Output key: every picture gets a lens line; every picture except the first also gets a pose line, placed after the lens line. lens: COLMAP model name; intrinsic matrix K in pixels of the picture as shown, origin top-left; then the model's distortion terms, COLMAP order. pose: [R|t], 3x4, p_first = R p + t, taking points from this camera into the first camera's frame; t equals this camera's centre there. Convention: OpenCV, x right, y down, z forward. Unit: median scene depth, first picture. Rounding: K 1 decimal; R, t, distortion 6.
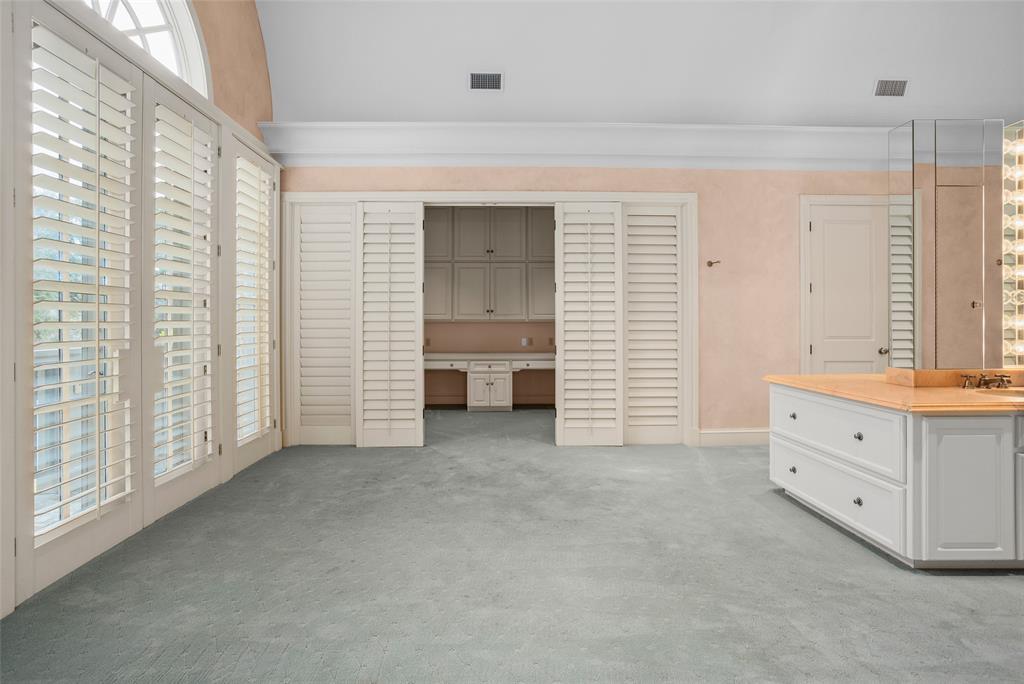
lens RADIAL K [[538.4, 0, 494.9], [0, 538.4, 326.3], [0, 0, 1]] dist [-0.035329, 0.037465]
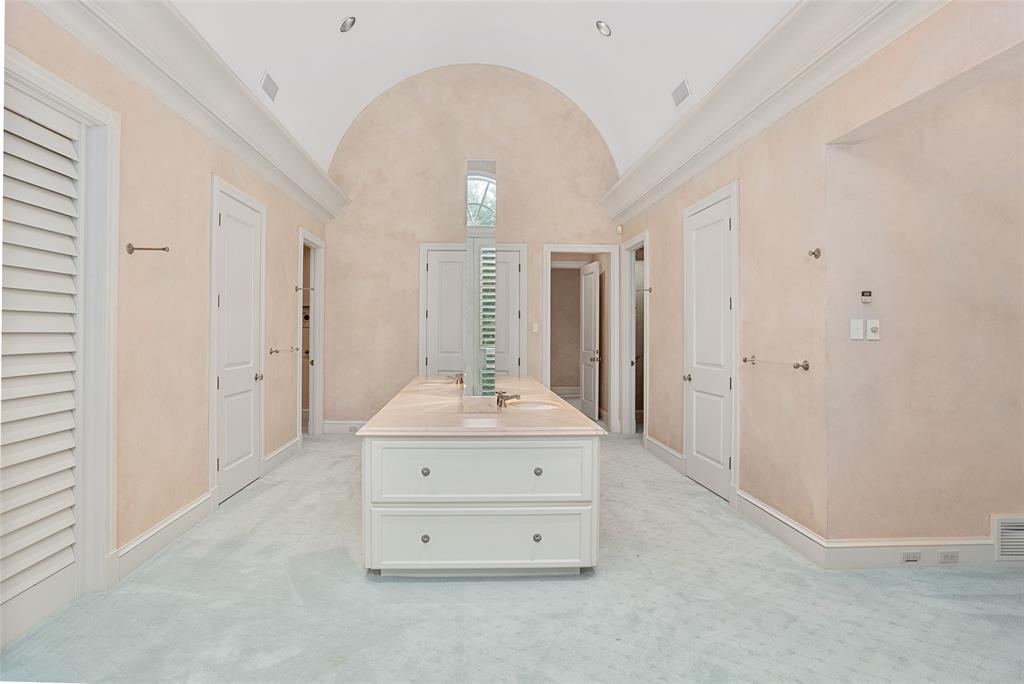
lens RADIAL K [[538.4, 0, 494.9], [0, 538.4, 326.3], [0, 0, 1]] dist [-0.035329, 0.037465]
pose [[-0.041078, 0.005764, 0.999139, -0.176037], [-0.001610, 0.999982, -0.005835, -0.032502], [-0.999155, -0.001848, -0.041068, 0.643317]]
